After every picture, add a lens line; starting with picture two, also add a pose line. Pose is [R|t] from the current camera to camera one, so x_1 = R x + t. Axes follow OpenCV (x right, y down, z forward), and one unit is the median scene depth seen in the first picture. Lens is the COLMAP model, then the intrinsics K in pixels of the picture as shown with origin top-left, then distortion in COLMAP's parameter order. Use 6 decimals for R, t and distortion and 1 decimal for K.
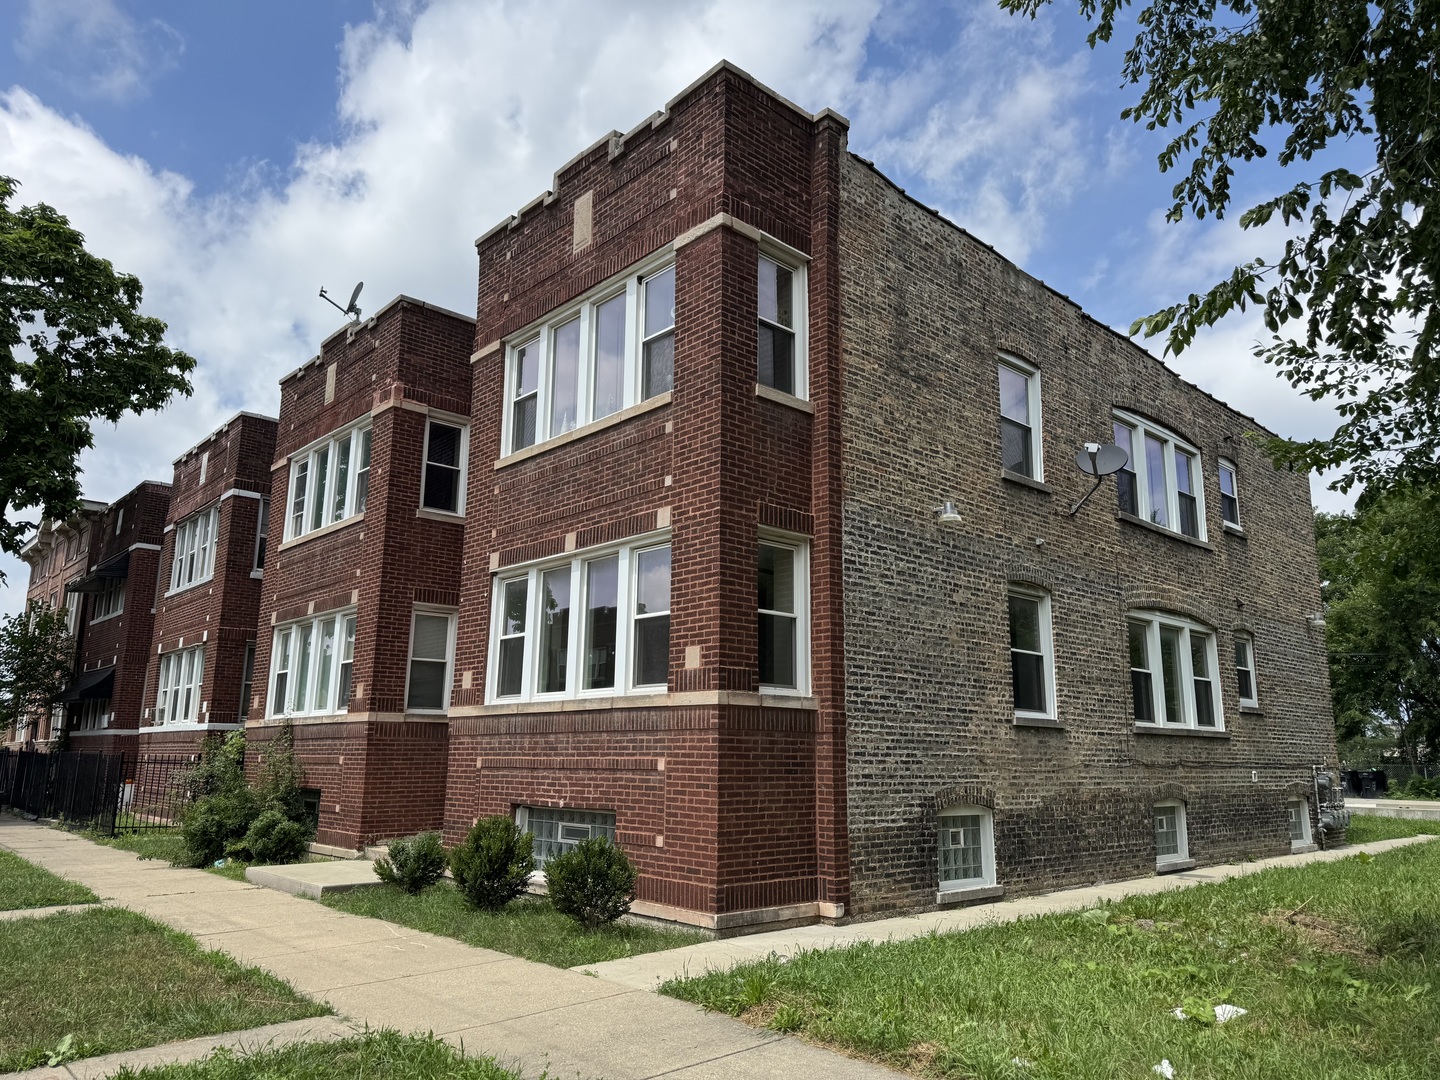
lens RADIAL K [[1009.8, 0, 722.6], [0, 1009.8, 536.6], [0, 0, 1]] dist [0.043855, -0.071615]
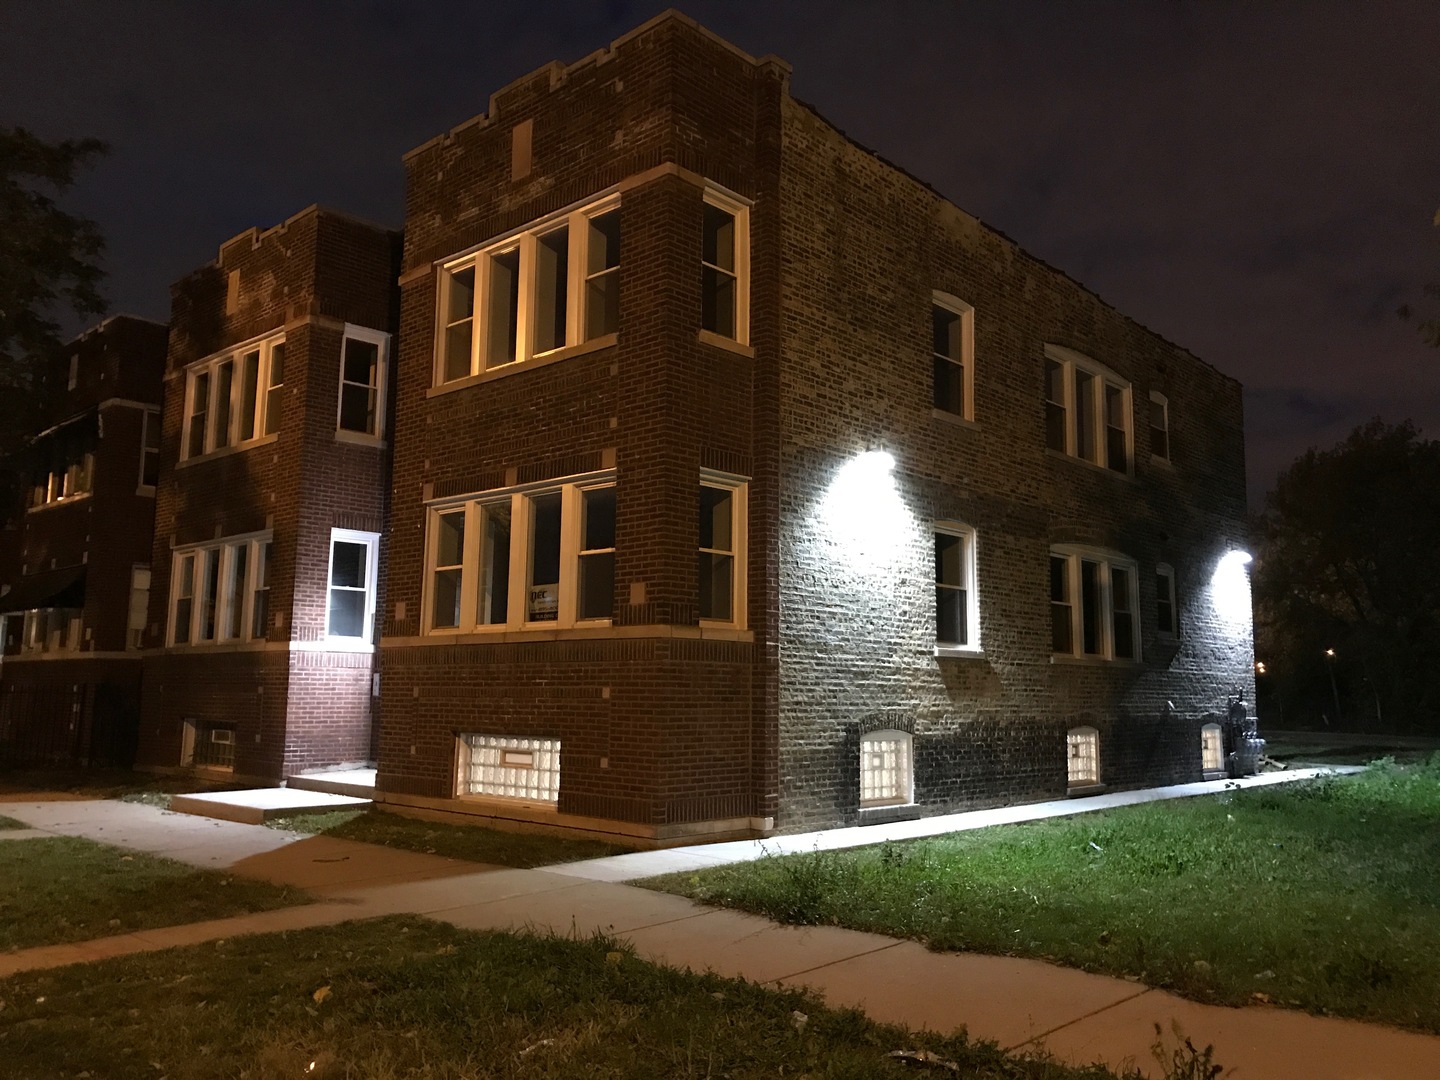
lens RADIAL K [[1166.3, 0, 729.6], [0, 1166.3, 527.3], [0, 0, 1]] dist [0.013269, -0.003381]
pose [[0.996133, 0.011815, 0.087061, -0.033322], [-0.018322, 0.997066, 0.074326, -0.034739], [-0.085927, -0.075633, 0.993426, -0.180370]]
